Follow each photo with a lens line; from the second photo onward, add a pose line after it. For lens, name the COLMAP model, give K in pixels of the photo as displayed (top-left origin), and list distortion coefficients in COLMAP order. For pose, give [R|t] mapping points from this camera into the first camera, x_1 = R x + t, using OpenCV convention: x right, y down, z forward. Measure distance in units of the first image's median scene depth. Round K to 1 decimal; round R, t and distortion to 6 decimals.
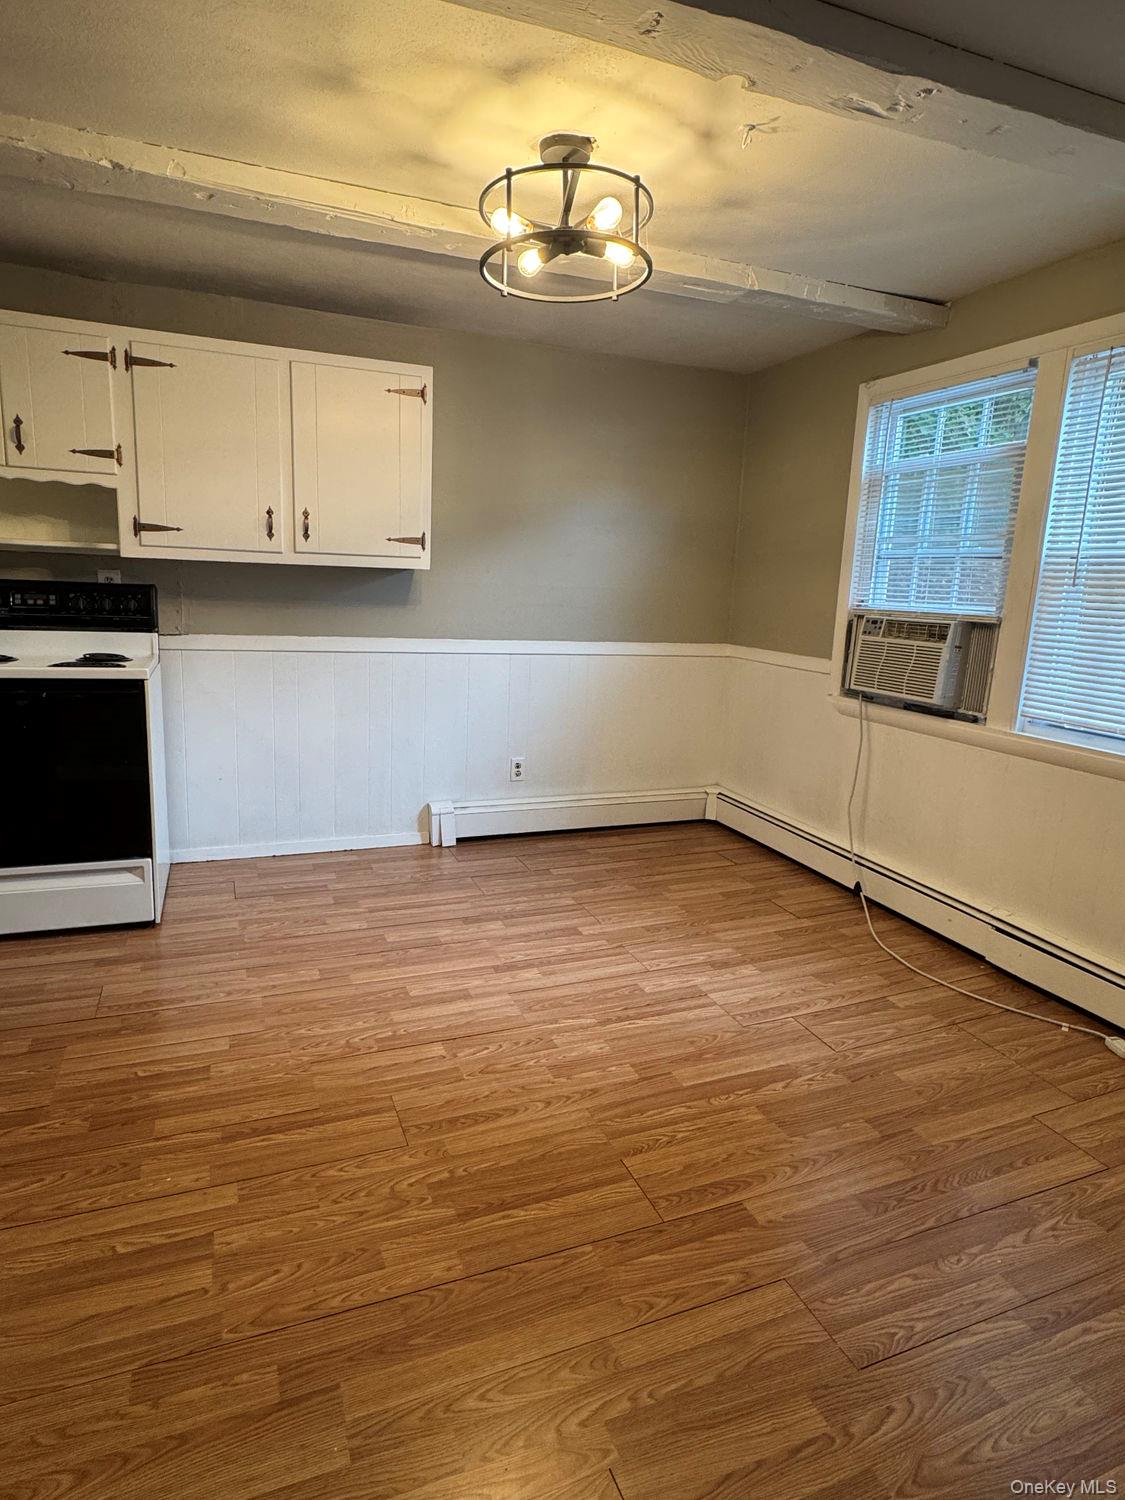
lens RADIAL K [[875.9, 0, 564.3], [0, 875.9, 751.6], [0, 0, 1]] dist [-0.004169, 0.003720]
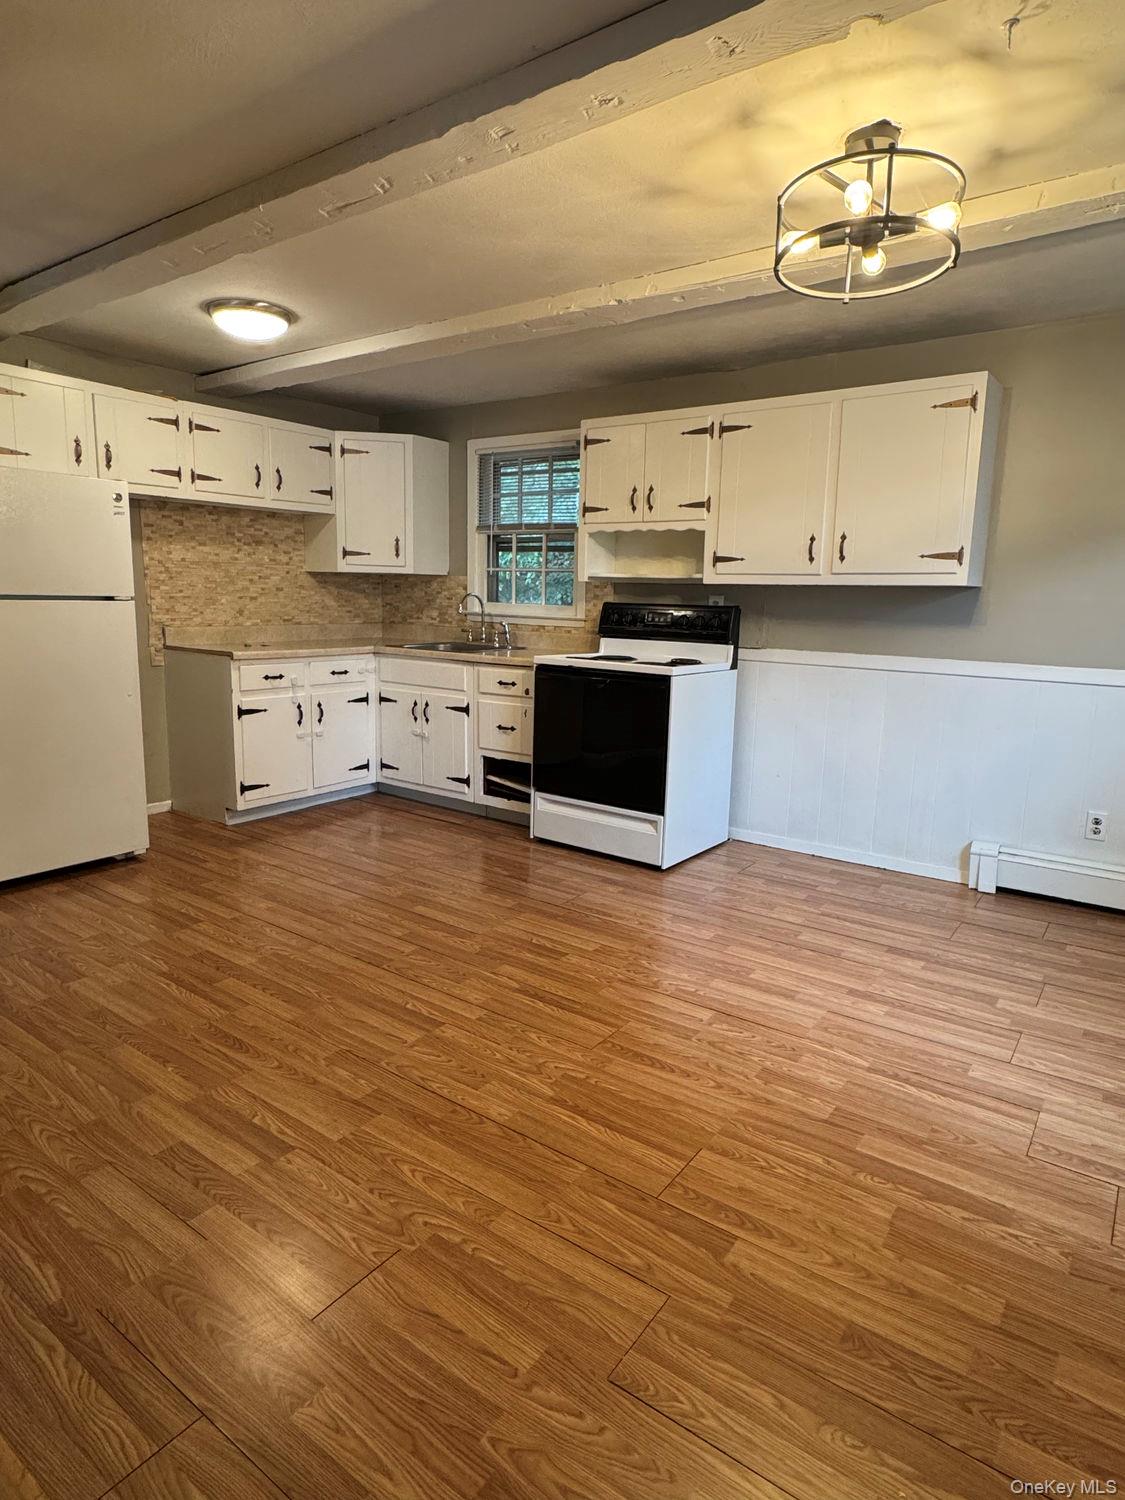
lens RADIAL K [[875.9, 0, 565.2], [0, 875.9, 749.5], [0, 0, 1]] dist [-0.004169, 0.003720]
pose [[0.519786, 0.114826, -0.846545, 0.560666], [-0.166448, 0.985548, 0.031480, 0.010230], [0.837925, 0.124543, 0.531386, 0.206521]]
